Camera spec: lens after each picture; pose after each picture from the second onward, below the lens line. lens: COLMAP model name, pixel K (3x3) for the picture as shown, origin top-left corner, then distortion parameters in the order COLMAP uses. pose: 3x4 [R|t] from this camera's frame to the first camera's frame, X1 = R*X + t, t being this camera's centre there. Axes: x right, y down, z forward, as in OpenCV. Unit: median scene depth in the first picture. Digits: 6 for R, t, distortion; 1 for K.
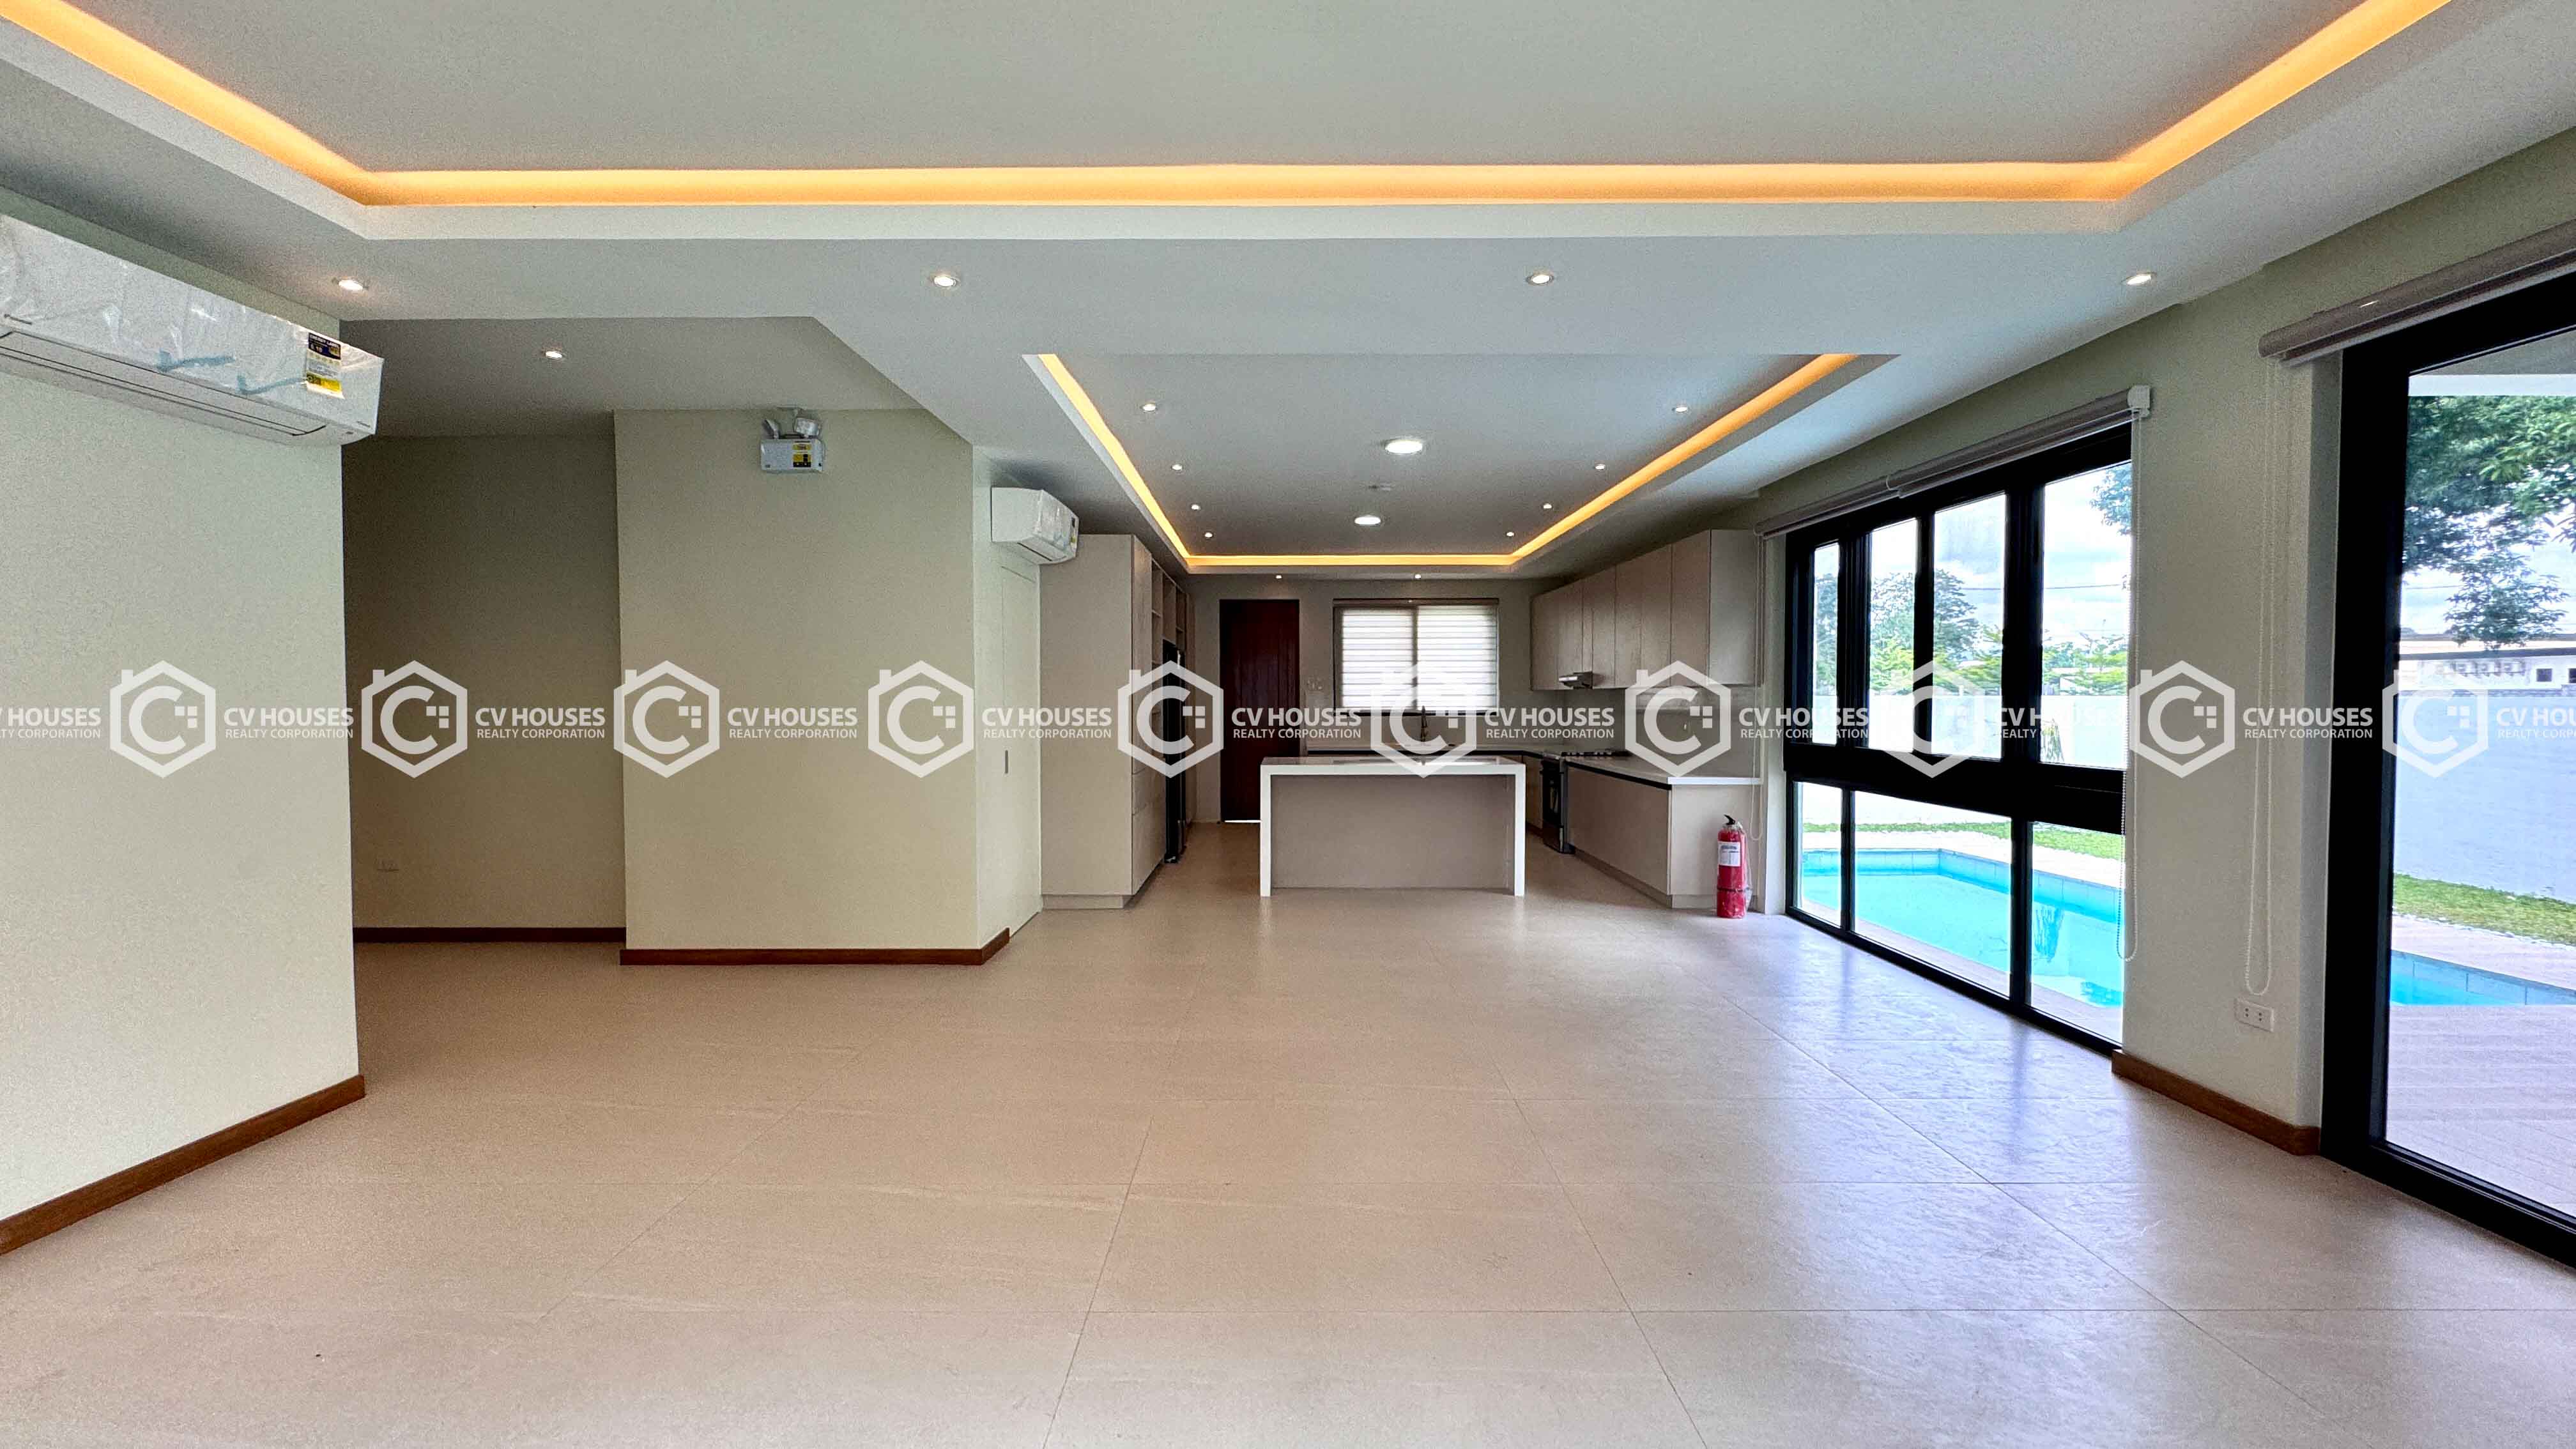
lens RADIAL K [[1049.9, 0, 1288.0], [0, 1049.9, 724.5], [0, 0, 1]] dist [0.000891, 0.000081]
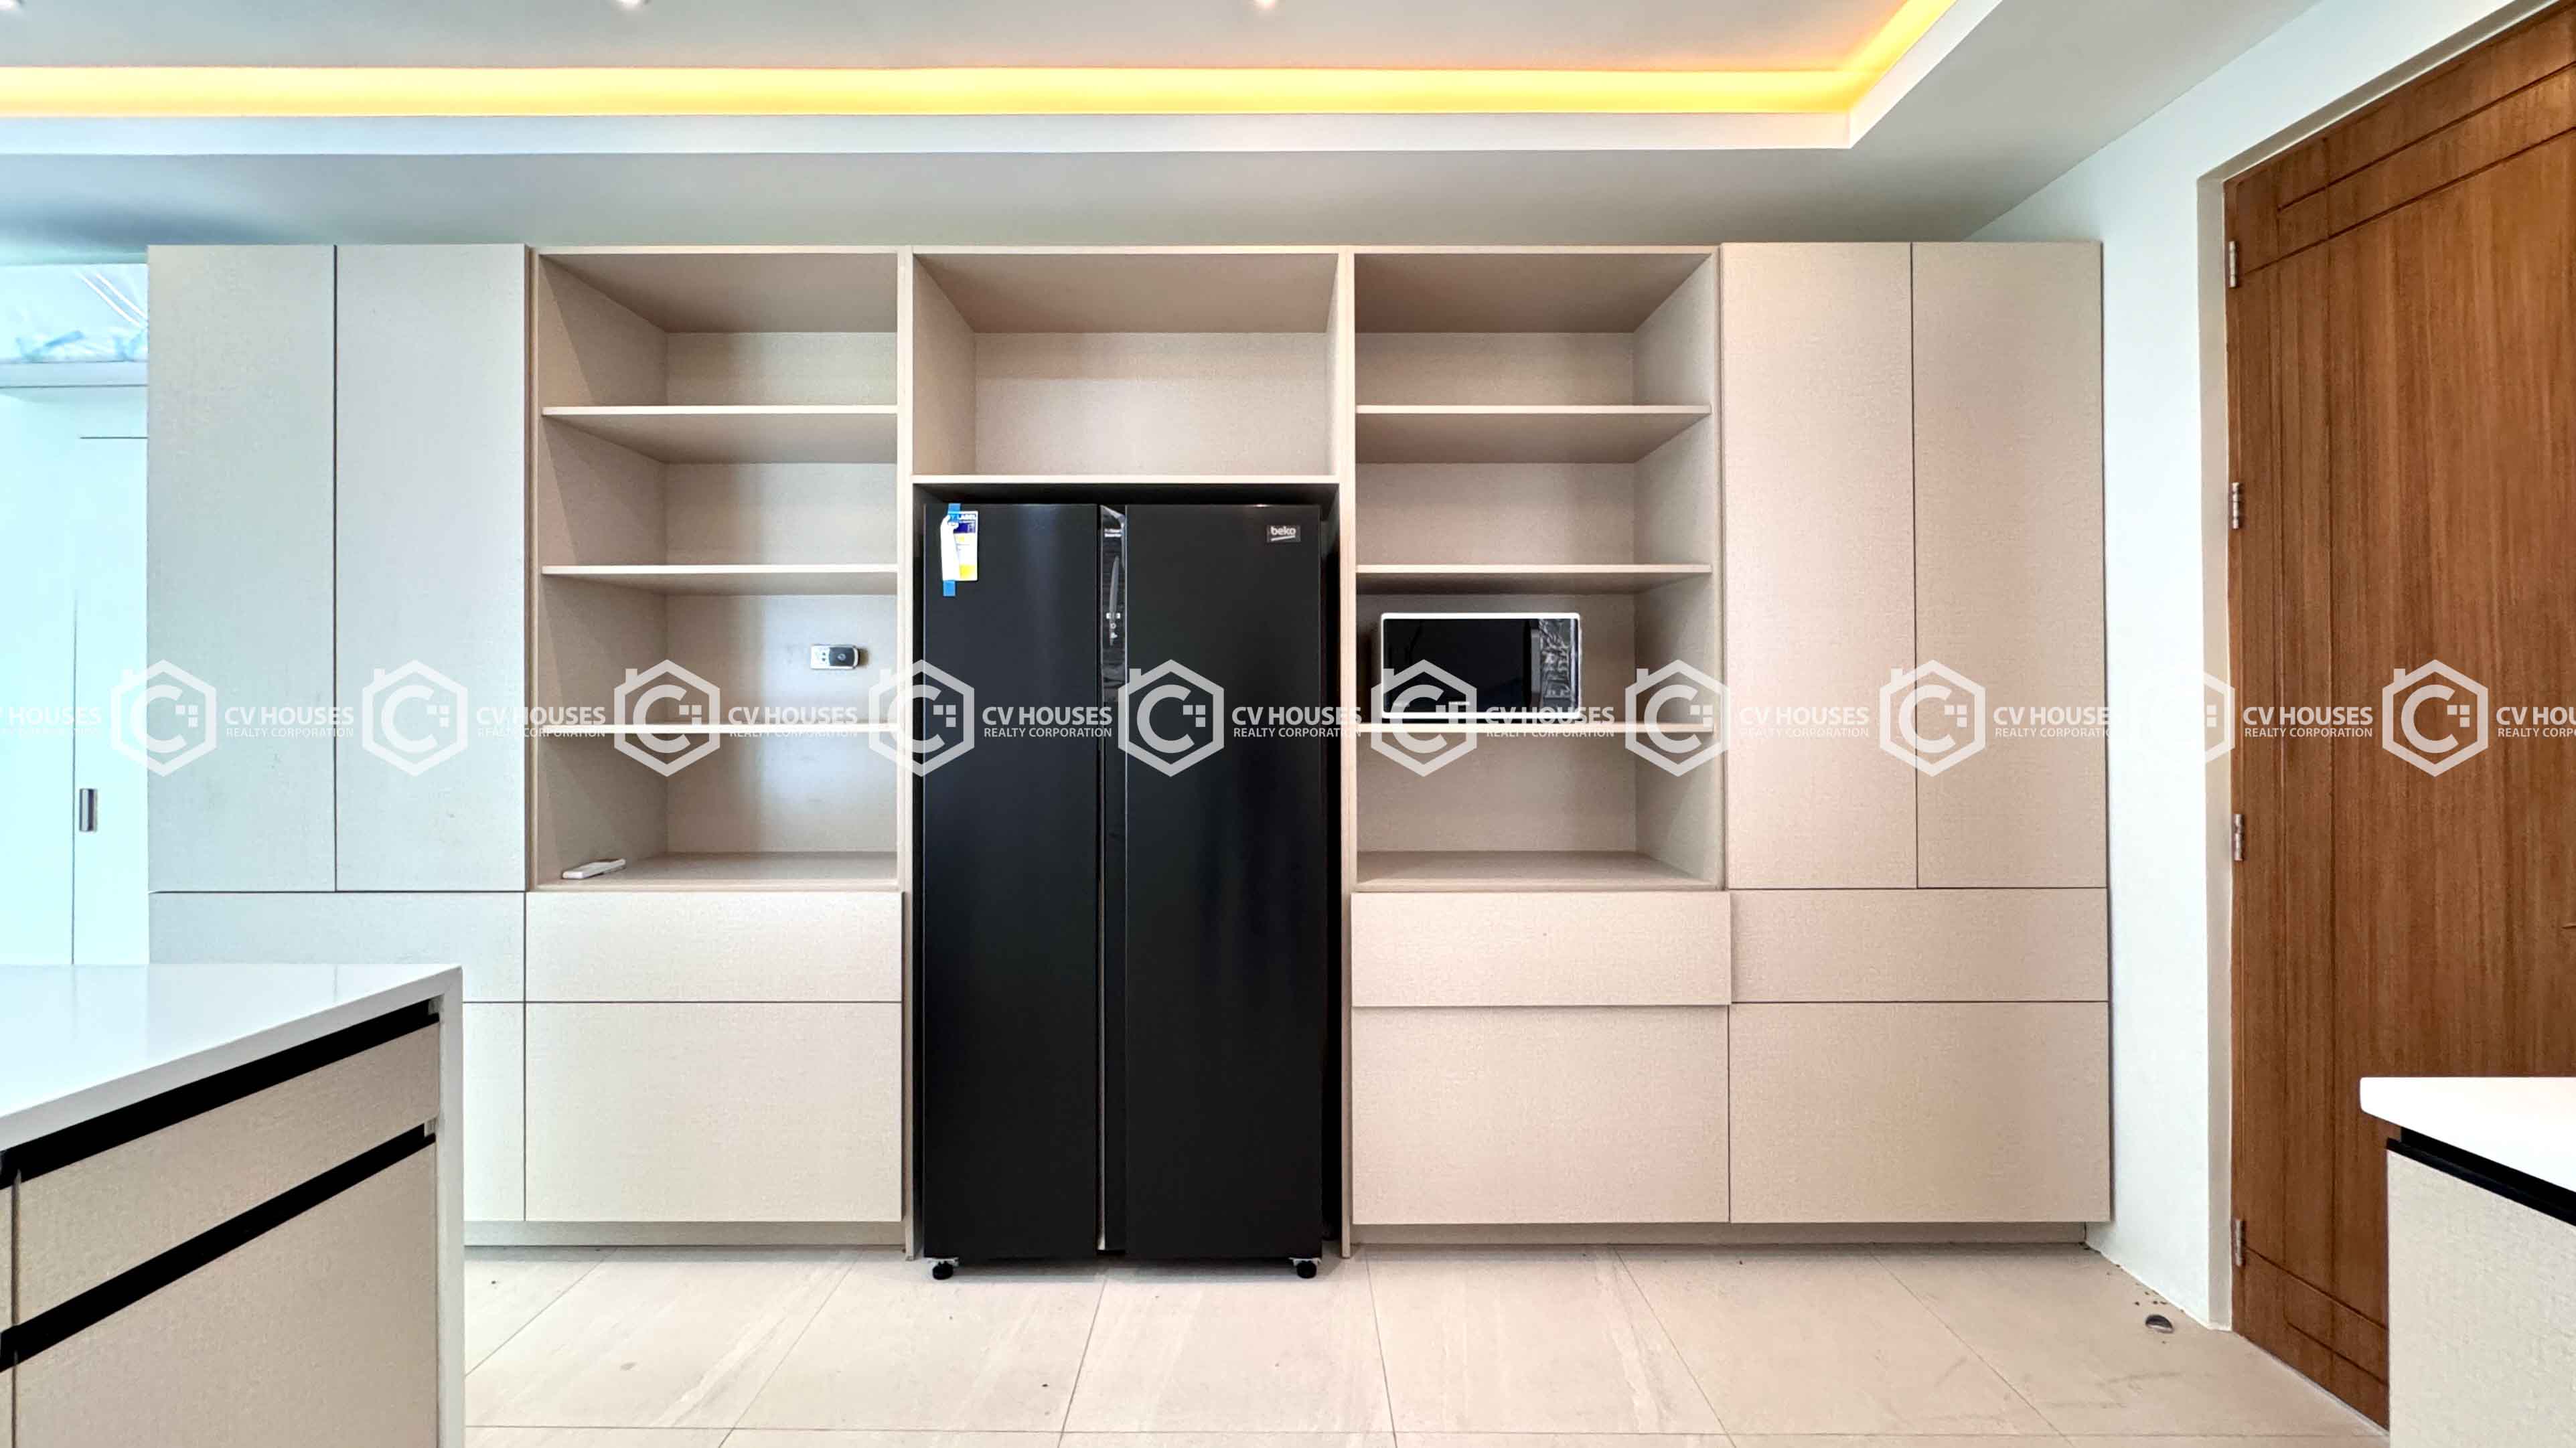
lens RADIAL K [[1049.8, 0, 1288.0], [0, 1049.8, 724.0], [0, 0, 1]] dist [0.000891, 0.000081]
pose [[0.999996, 0.000016, 0.002778, -0.723367], [-0.000018, 1.000000, 0.000650, 0.000020], [-0.002778, -0.000650, 0.999996, 0.001440]]
